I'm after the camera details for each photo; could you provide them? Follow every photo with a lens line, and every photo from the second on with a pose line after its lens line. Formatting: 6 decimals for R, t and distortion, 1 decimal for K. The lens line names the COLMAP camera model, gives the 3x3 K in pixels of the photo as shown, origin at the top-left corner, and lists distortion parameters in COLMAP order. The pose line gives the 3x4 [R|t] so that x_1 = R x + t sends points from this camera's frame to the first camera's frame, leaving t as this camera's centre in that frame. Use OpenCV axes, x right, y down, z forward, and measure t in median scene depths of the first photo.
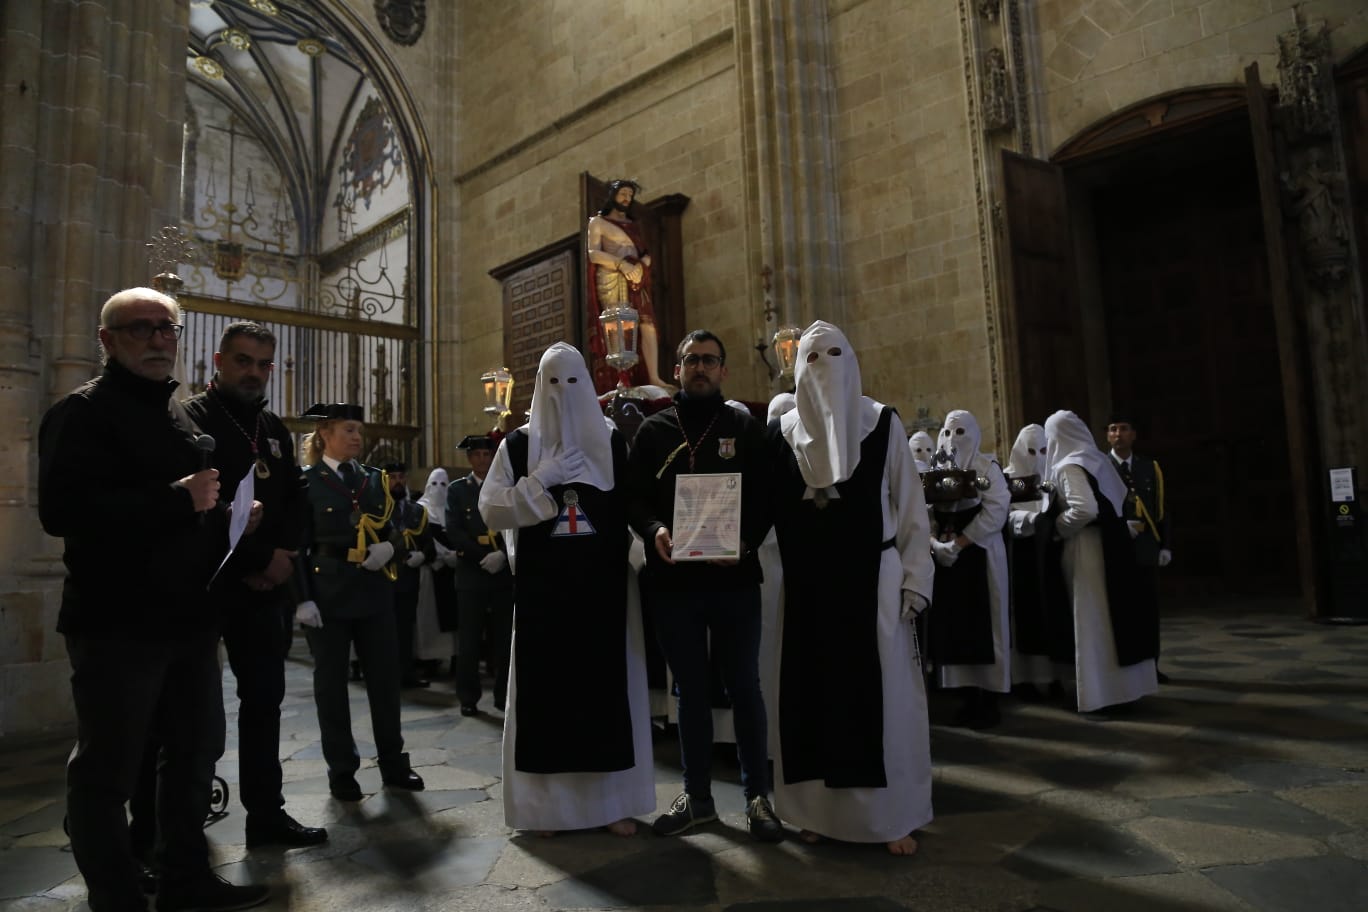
lens RADIAL K [[933.0, 0, 685.1], [0, 933.0, 451.7], [0, 0, 1]] dist [-0.041090, 0.000259]
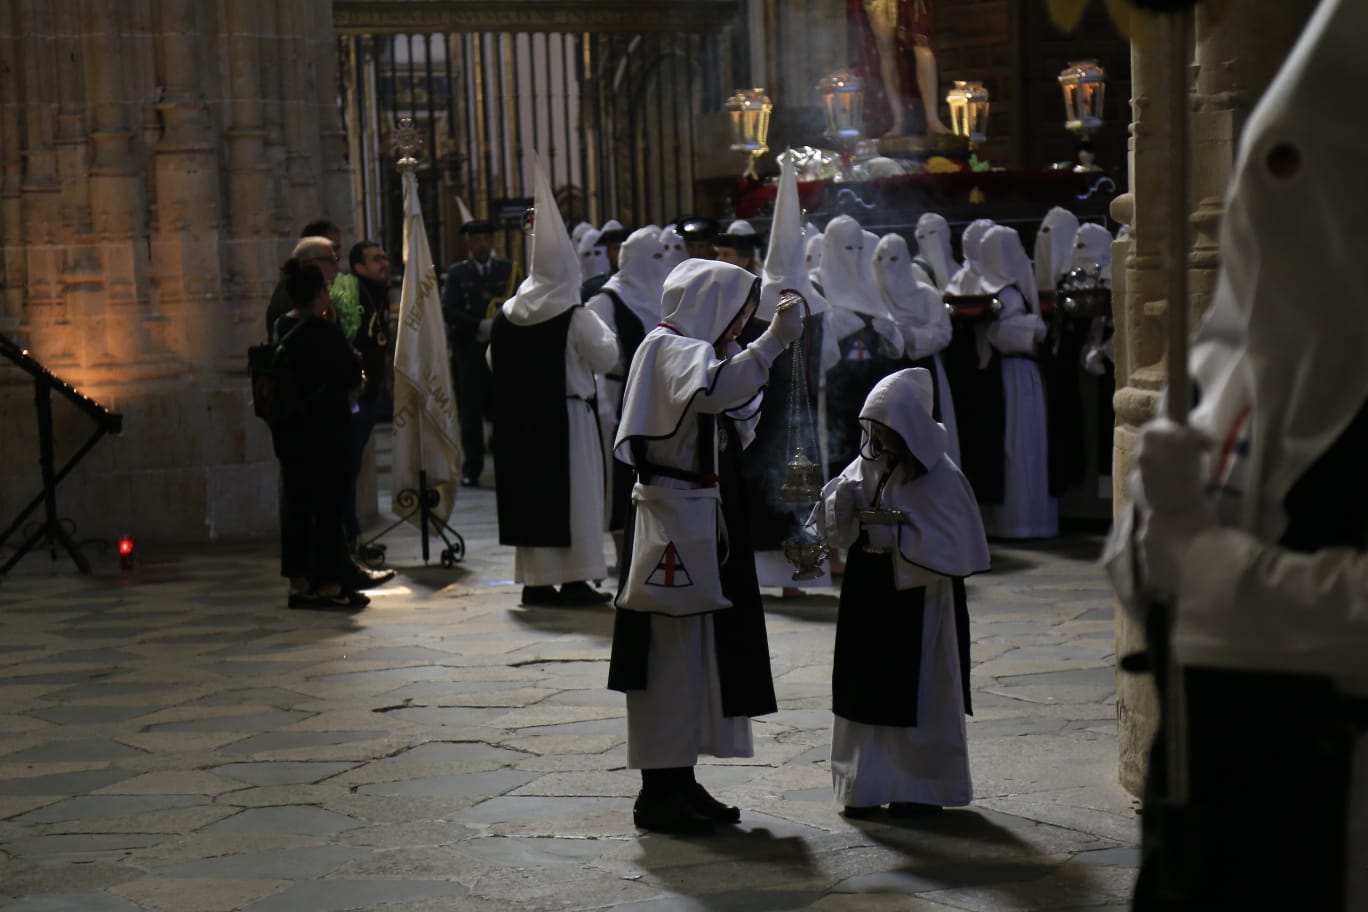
lens RADIAL K [[933.0, 0, 685.1], [0, 933.0, 451.7], [0, 0, 1]] dist [-0.041090, 0.000259]
pose [[0.979467, 0.032484, -0.198972, -0.068116], [0.008870, 0.979035, 0.203500, 0.027114], [0.201411, -0.201086, 0.958644, 0.175074]]
